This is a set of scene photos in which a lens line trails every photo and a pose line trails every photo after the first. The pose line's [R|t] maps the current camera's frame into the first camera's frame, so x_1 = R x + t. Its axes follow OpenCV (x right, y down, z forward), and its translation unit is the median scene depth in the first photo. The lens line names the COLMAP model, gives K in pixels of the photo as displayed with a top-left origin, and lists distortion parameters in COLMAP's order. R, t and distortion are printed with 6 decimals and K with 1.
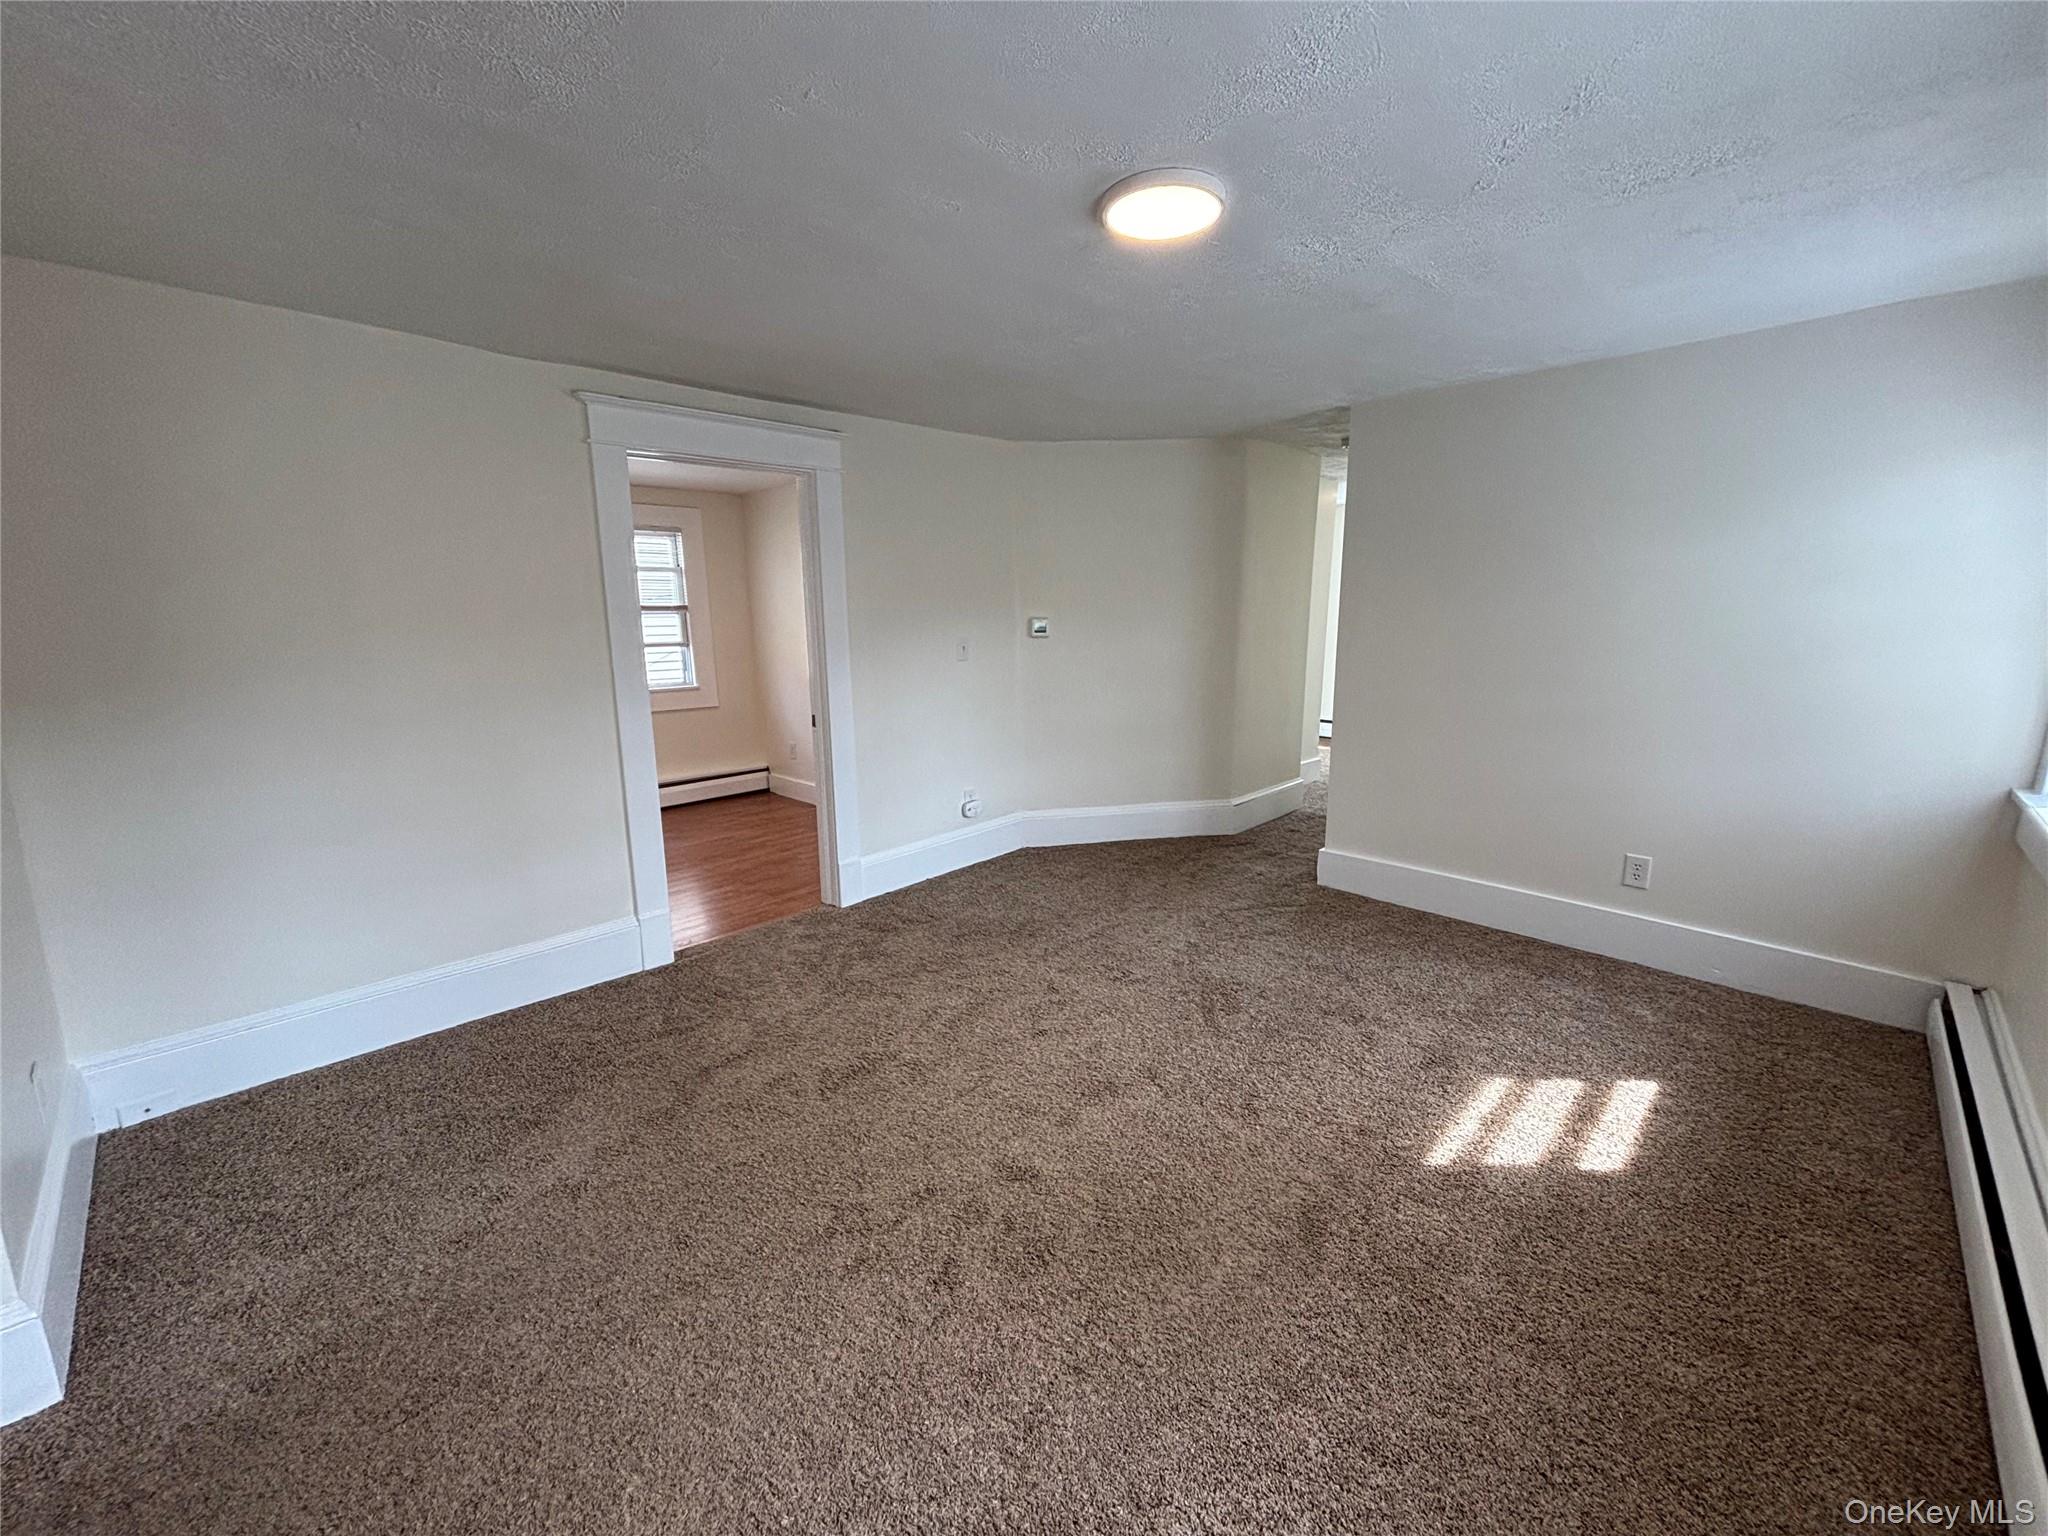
lens RADIAL K [[811.1, 0, 1004.2], [0, 811.1, 769.2], [0, 0, 1]] dist [0.002779, 0.000255]
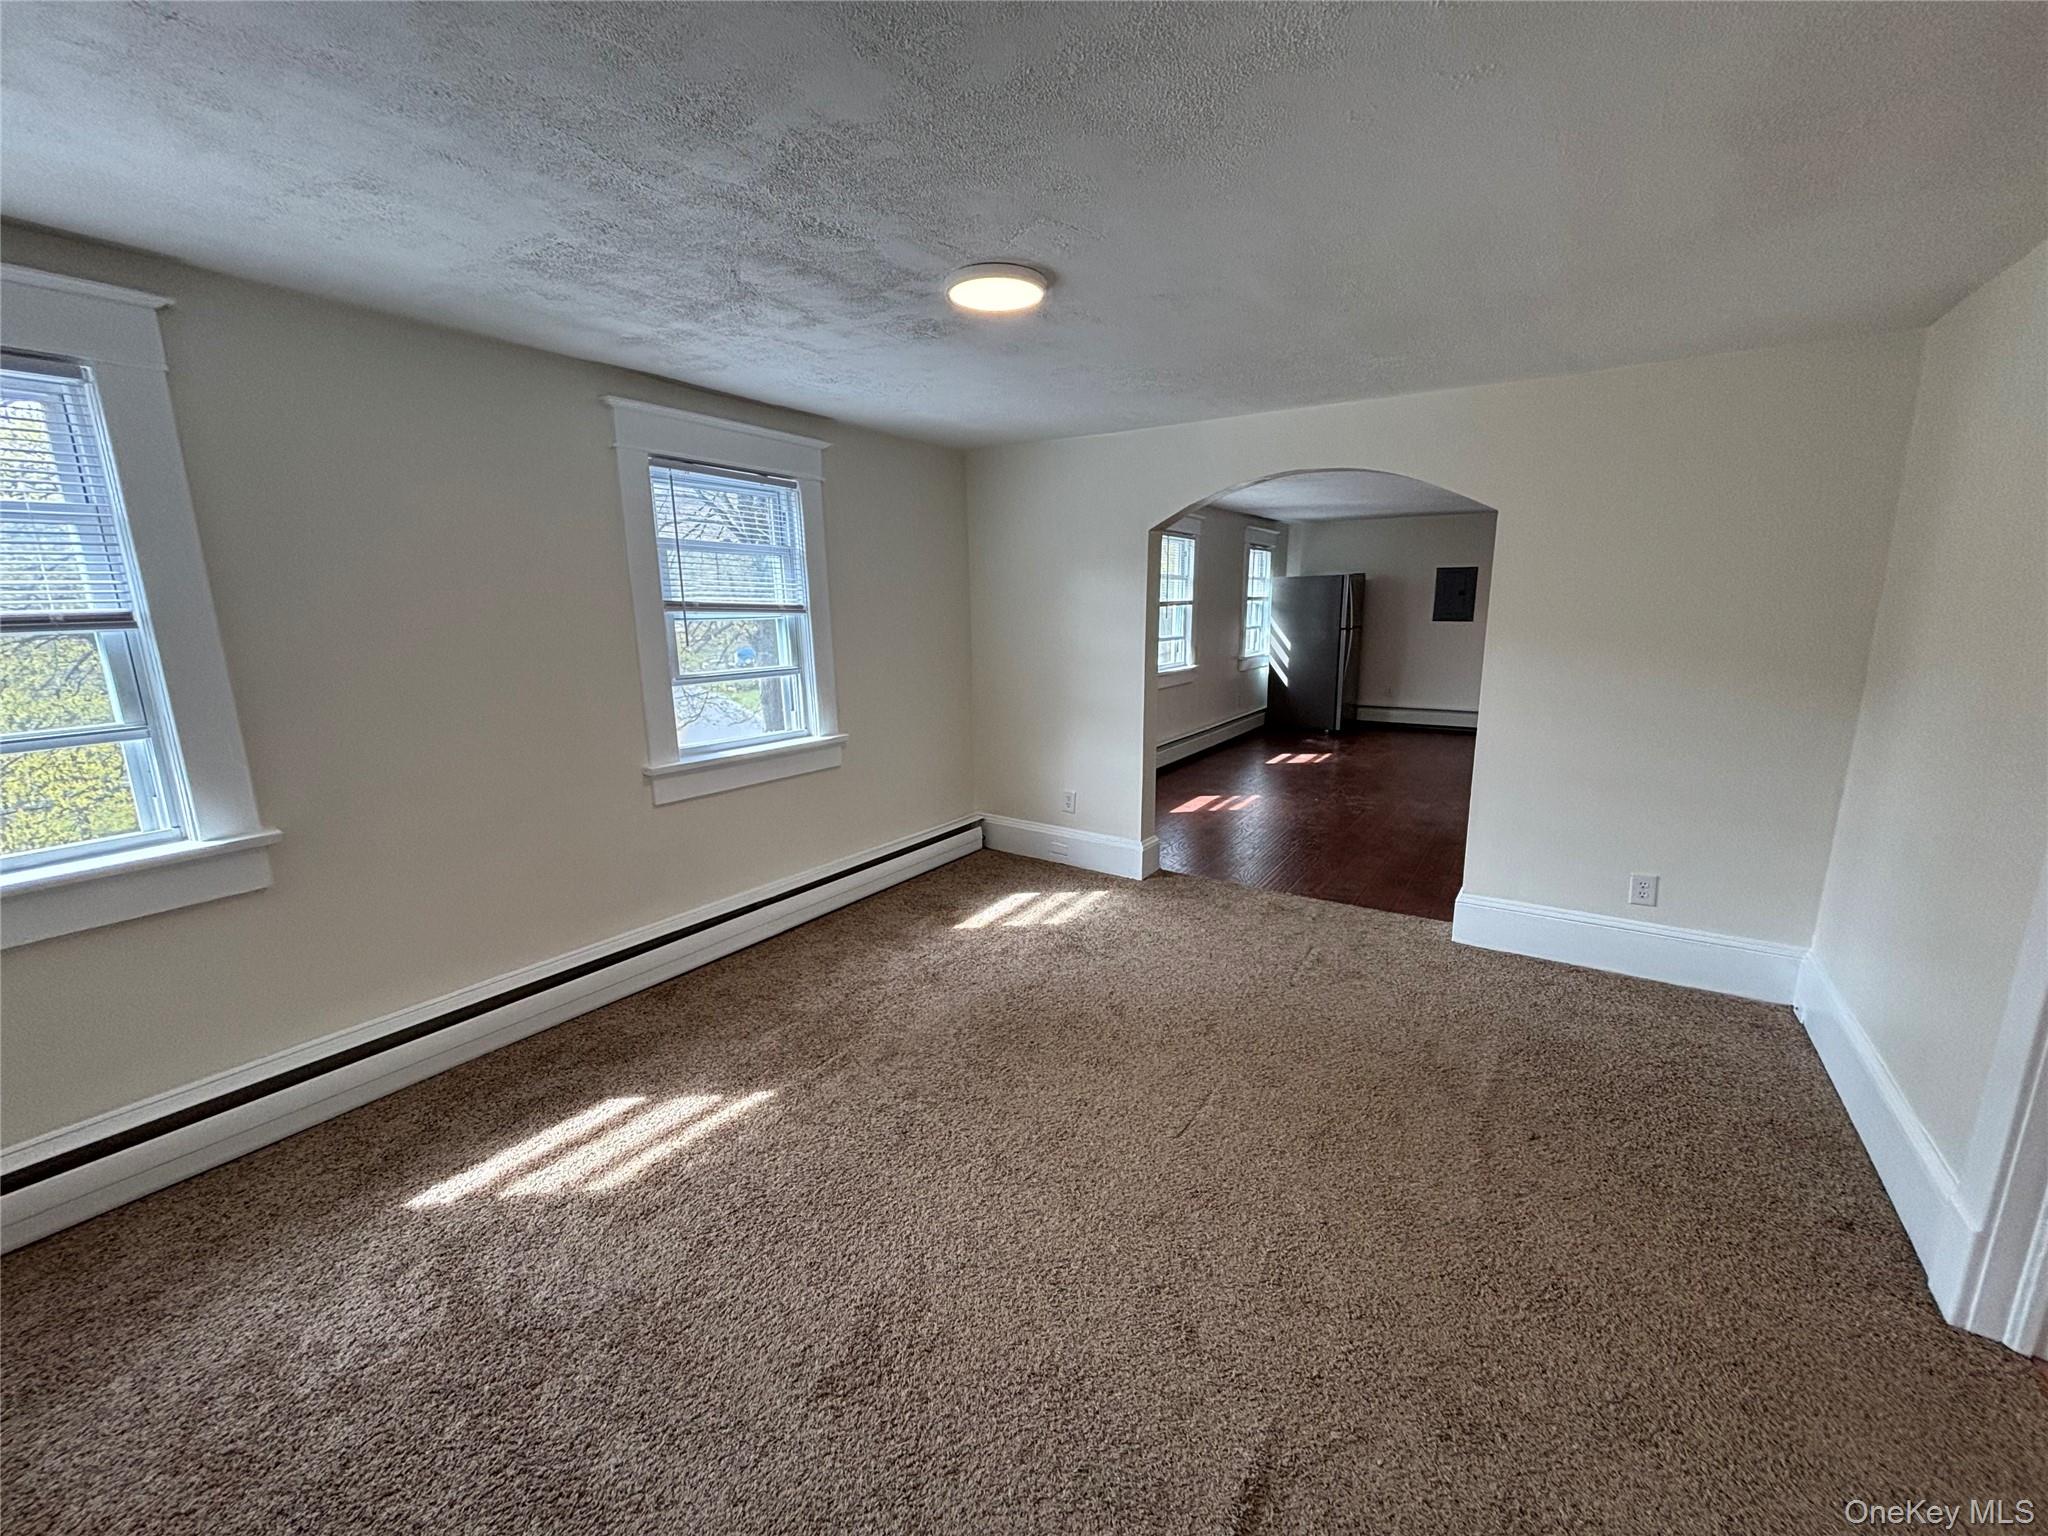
lens RADIAL K [[828.8, 0, 1030.8], [0, 828.8, 752.7], [0, 0, 1]] dist [-0.001053, -0.000108]
pose [[-0.976535, 0.065115, -0.205280, 0.221756], [-0.015674, 0.929178, 0.369299, -0.252844], [0.214789, 0.363851, -0.906354, 1.197562]]
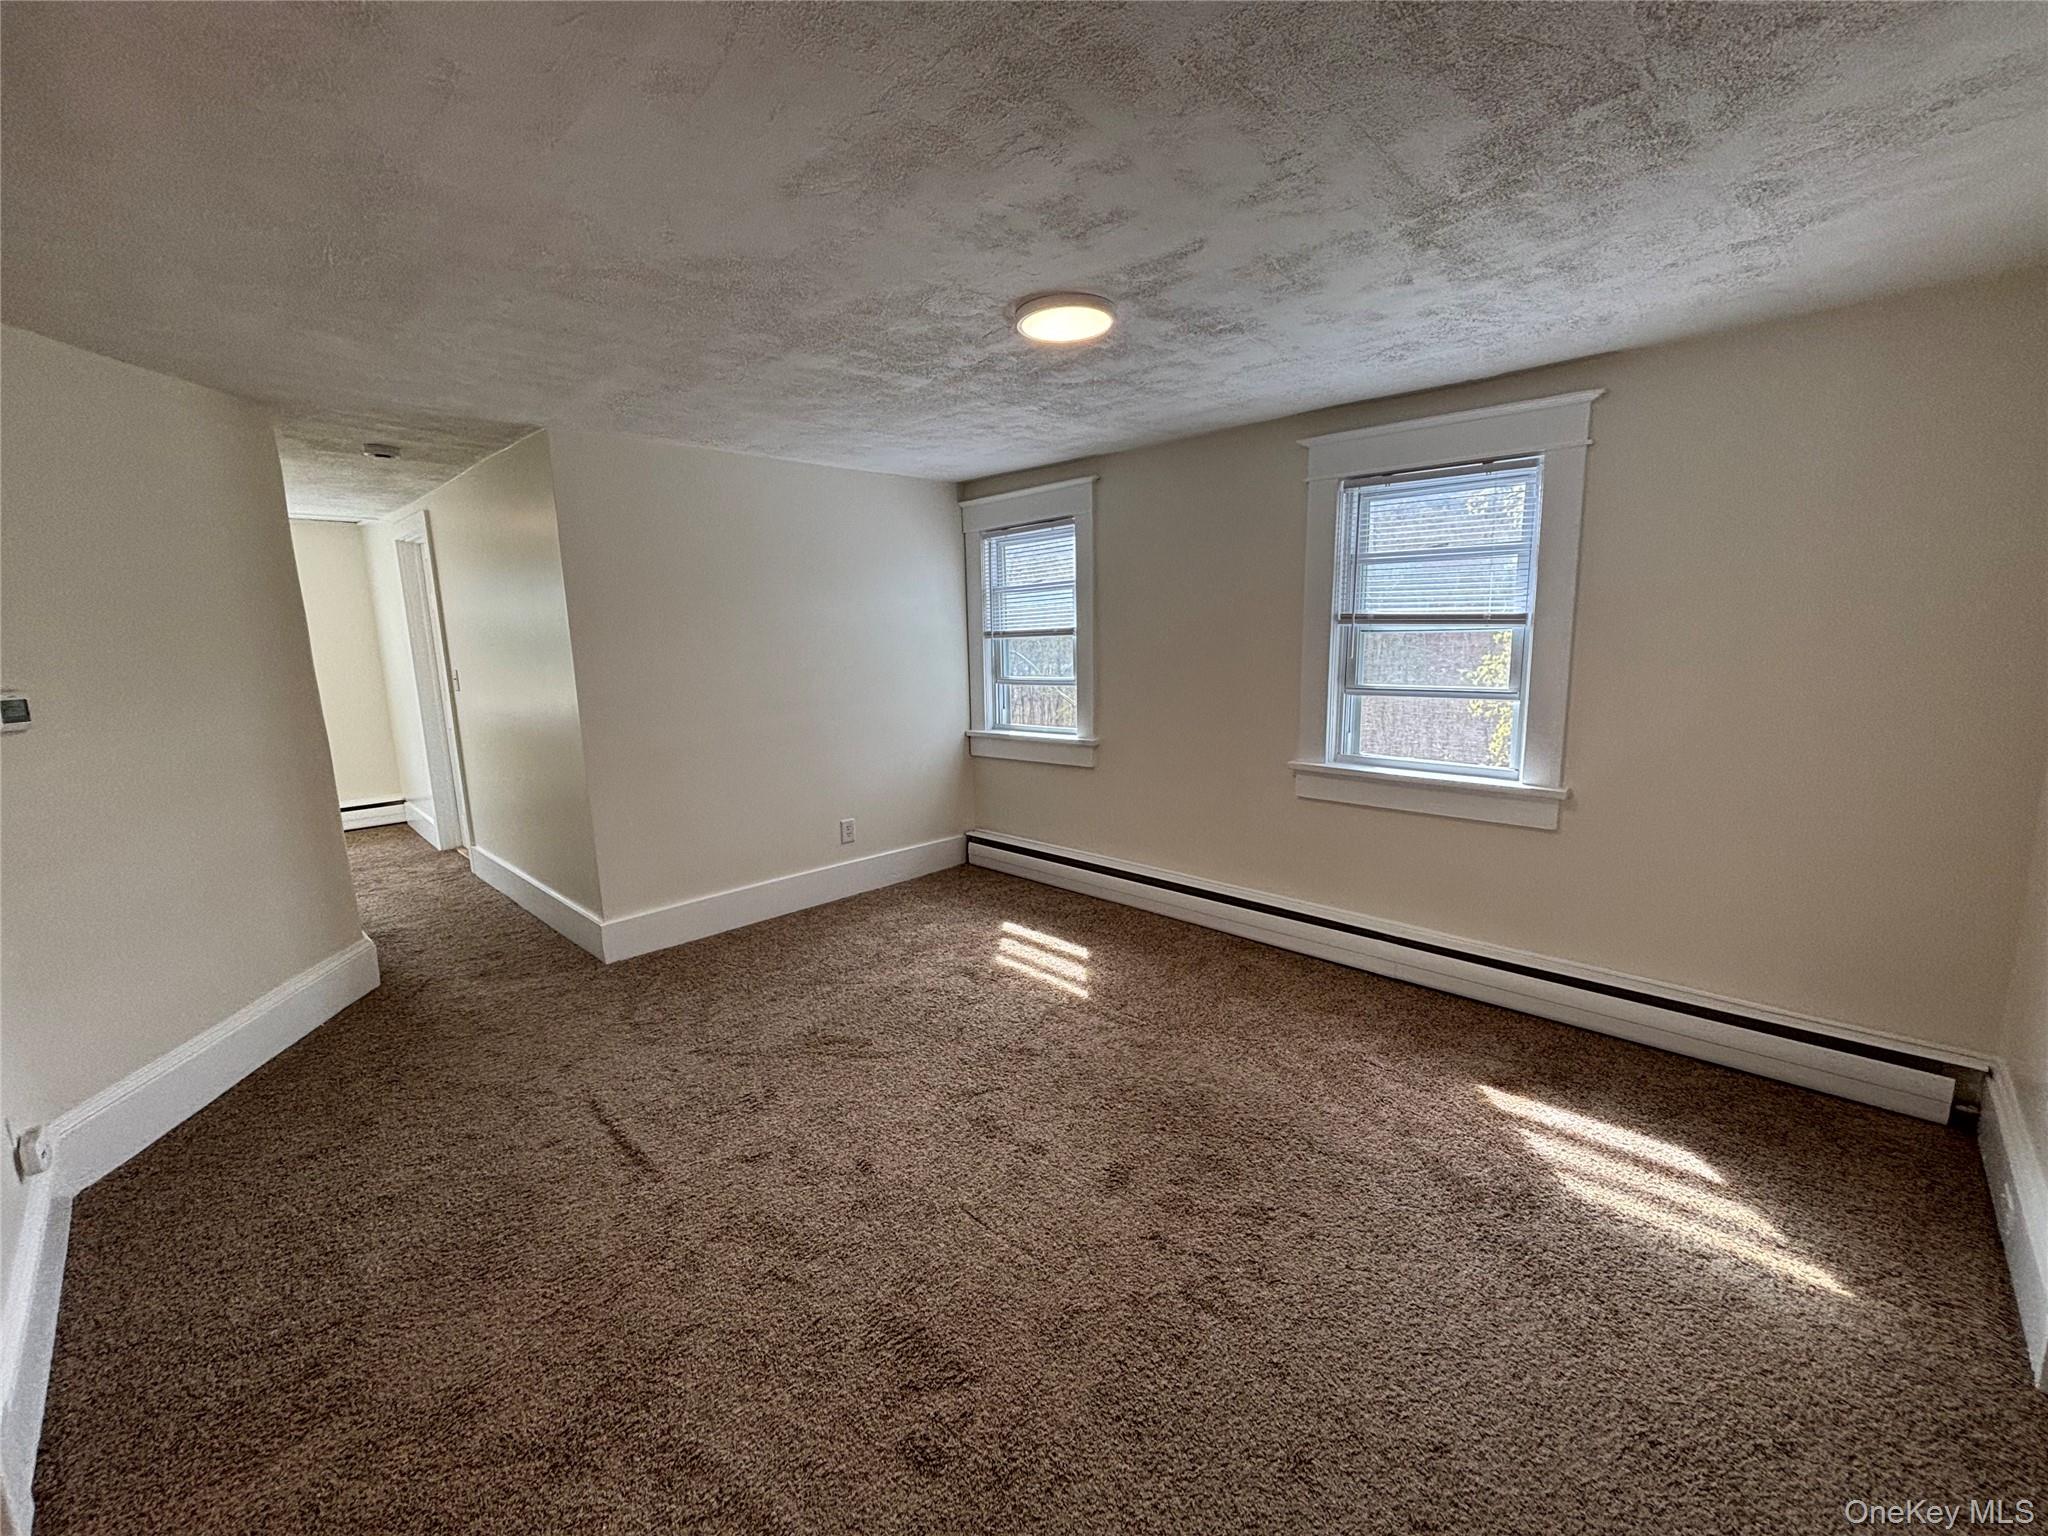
lens RADIAL K [[828.4, 0, 1026.5], [0, 828.4, 770.0], [0, 0, 1]] dist [0.003101, 0.000508]
pose [[-0.031475, -0.155629, 0.987314, -0.580502], [0.222450, 0.961937, 0.158720, -0.123221], [-0.974436, 0.224624, 0.004343, 0.605957]]
